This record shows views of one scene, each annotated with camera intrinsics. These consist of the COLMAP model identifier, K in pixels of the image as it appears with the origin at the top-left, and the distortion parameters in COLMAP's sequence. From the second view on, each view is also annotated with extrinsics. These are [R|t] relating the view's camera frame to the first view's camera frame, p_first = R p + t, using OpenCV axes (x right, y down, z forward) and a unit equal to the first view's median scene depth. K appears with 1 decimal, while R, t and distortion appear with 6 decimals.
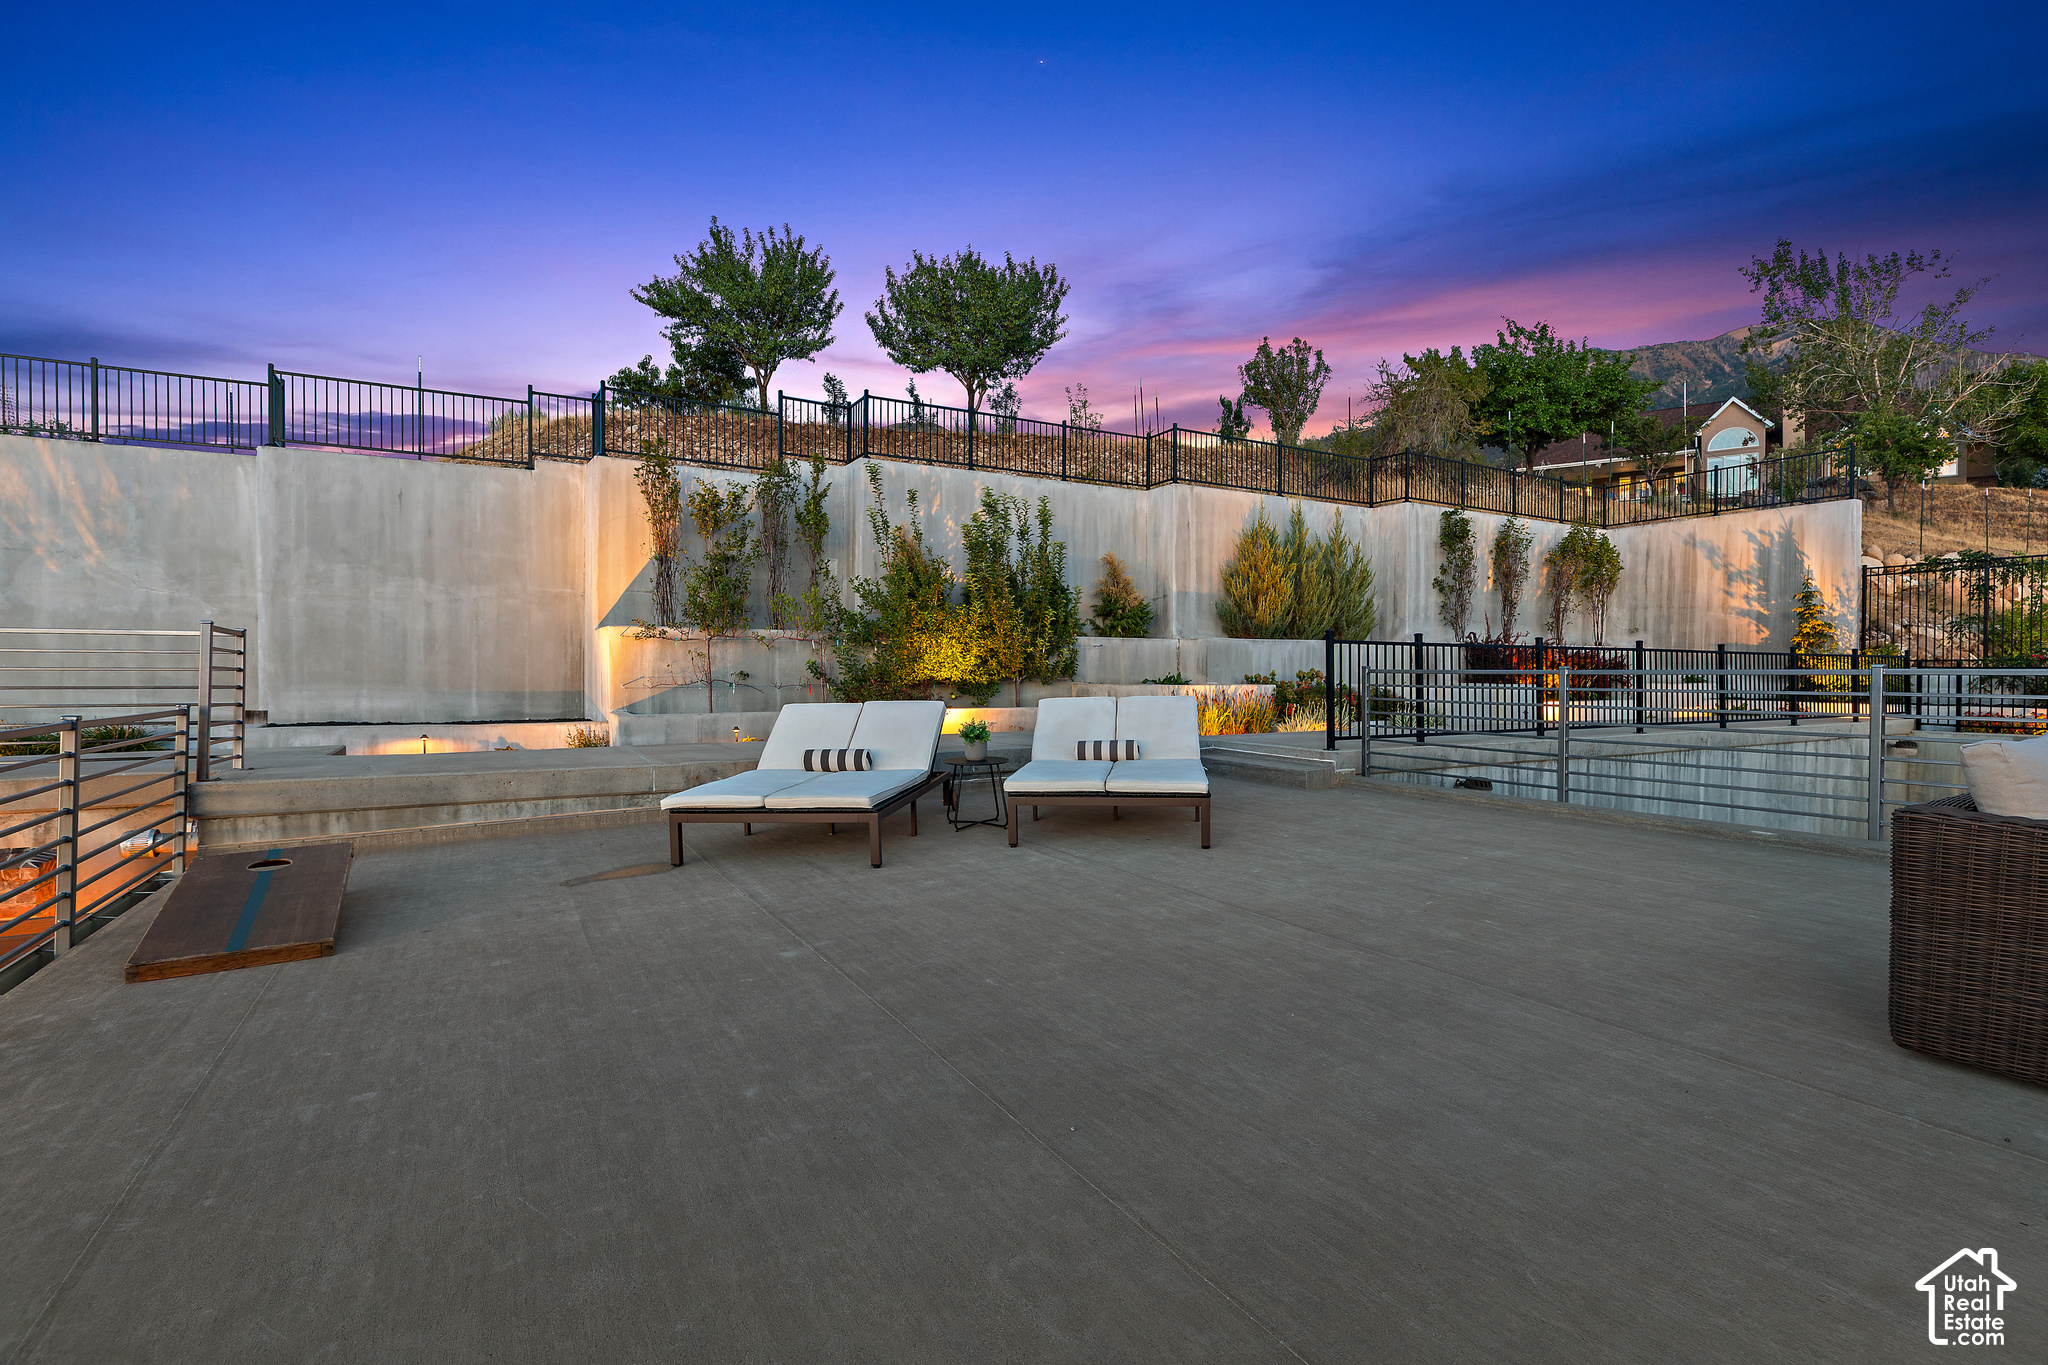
lens RADIAL K [[977.2, 0, 1038.6], [0, 977.2, 675.0], [0, 0, 1]] dist [-0.002118, -0.000295]
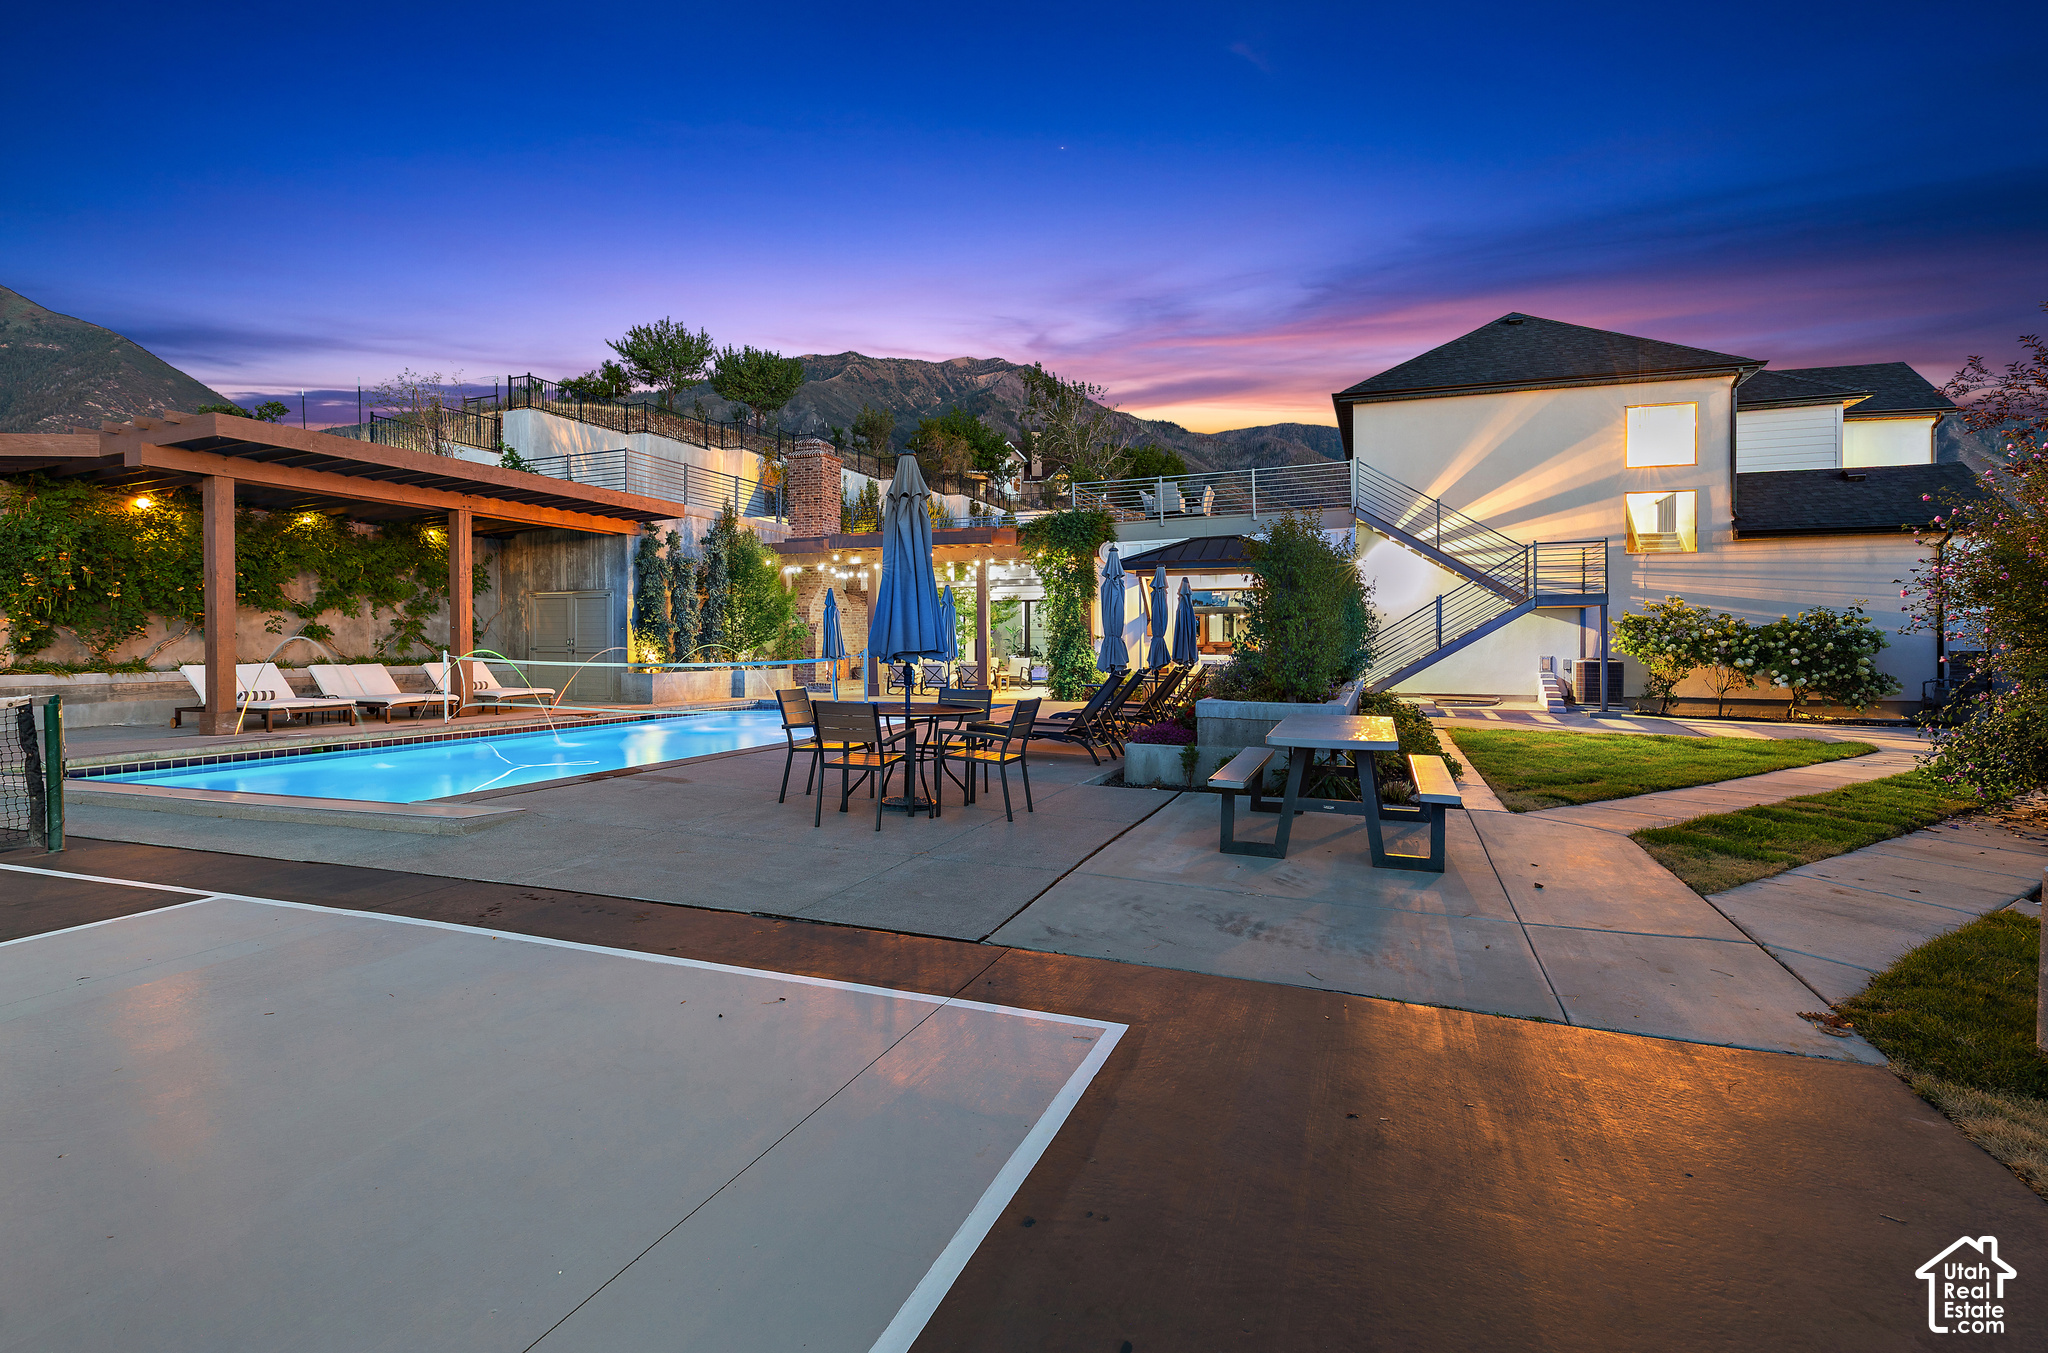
lens RADIAL K [[990.0, 0, 1032.8], [0, 990.0, 659.7], [0, 0, 1]] dist [-0.000410, 0.000142]
pose [[0.767502, -0.010332, 0.640963, -0.444678], [0.001535, 0.999897, 0.014279, 0.084417], [-0.641045, -0.009976, 0.767439, -0.429822]]
